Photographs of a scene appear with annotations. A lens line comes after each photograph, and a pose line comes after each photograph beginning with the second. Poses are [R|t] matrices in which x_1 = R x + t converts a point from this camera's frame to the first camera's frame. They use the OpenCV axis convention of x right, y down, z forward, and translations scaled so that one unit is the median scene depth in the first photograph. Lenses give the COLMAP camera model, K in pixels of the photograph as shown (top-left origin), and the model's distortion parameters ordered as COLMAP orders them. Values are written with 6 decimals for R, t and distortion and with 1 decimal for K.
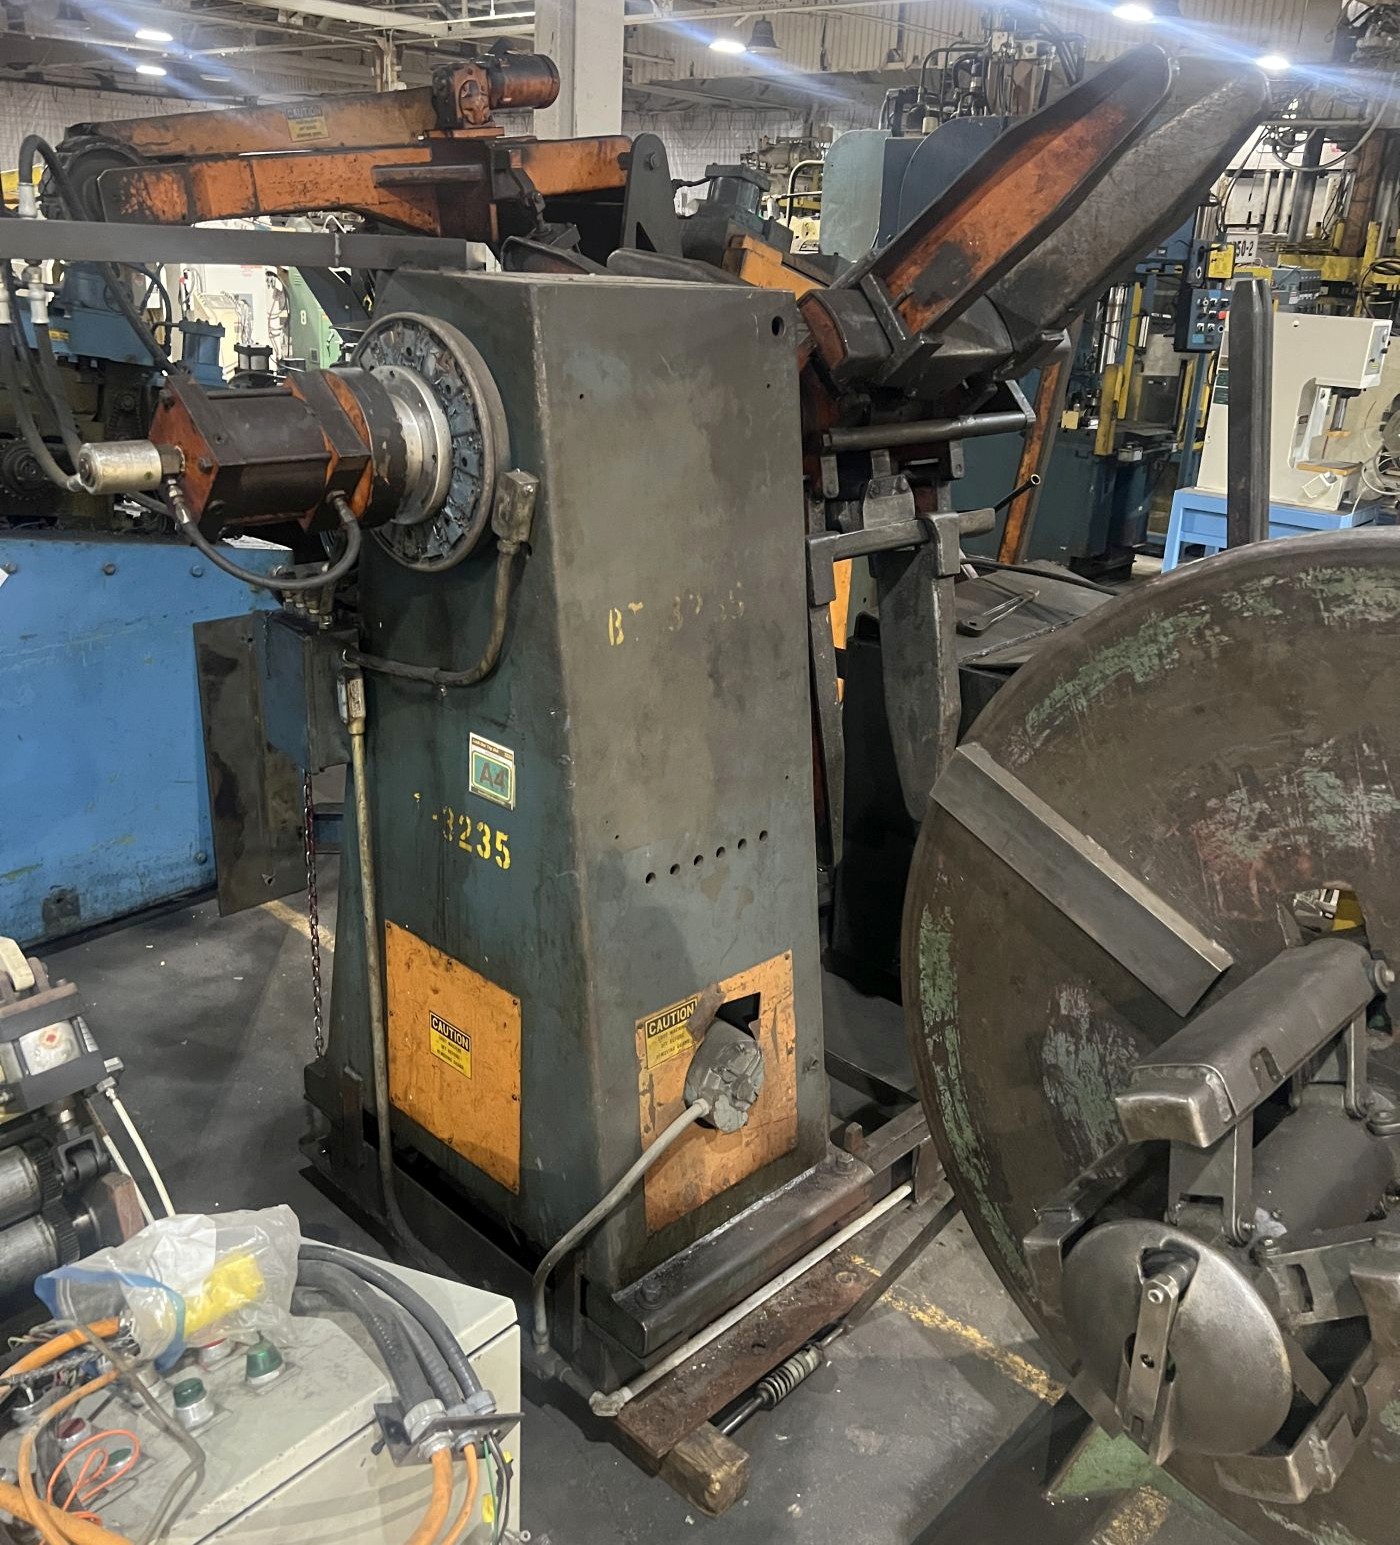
lens RADIAL K [[1373.7, 0, 701.7], [0, 1373.7, 714.6], [0, 0, 1]] dist [0.026032, 0.010070]
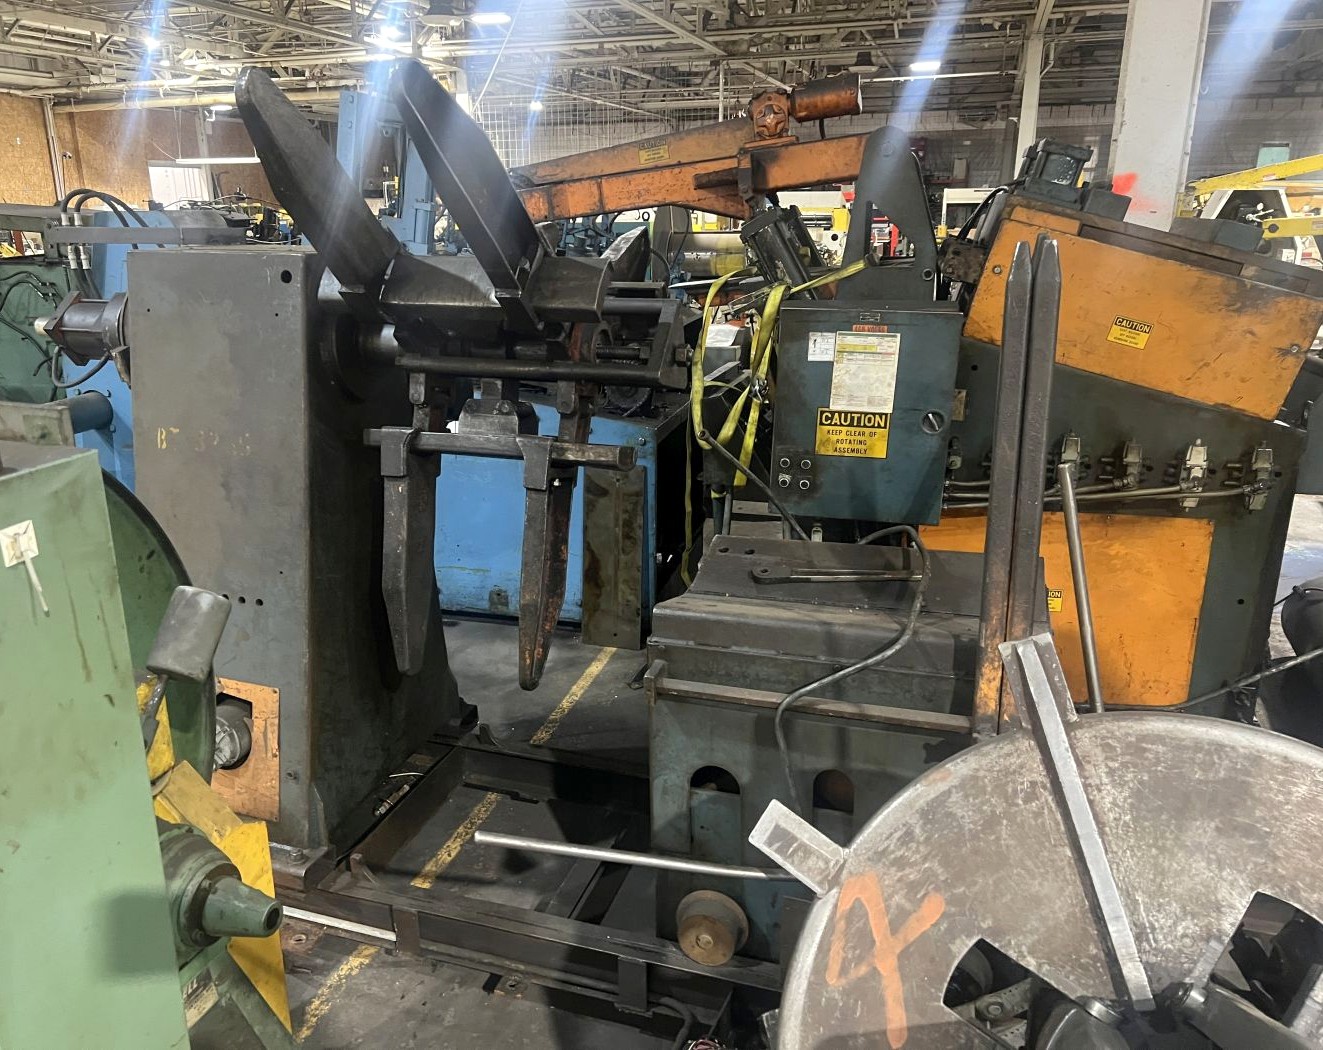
lens RADIAL K [[1018.4, 0, 618.0], [0, 1018.4, 523.8], [0, 0, 1]] dist [0.081013, -0.000297]
pose [[0.425825, 0.222731, -0.876963, 0.854362], [-0.269506, 0.956457, 0.112058, -0.164860], [0.863736, 0.188630, 0.467310, 0.560410]]
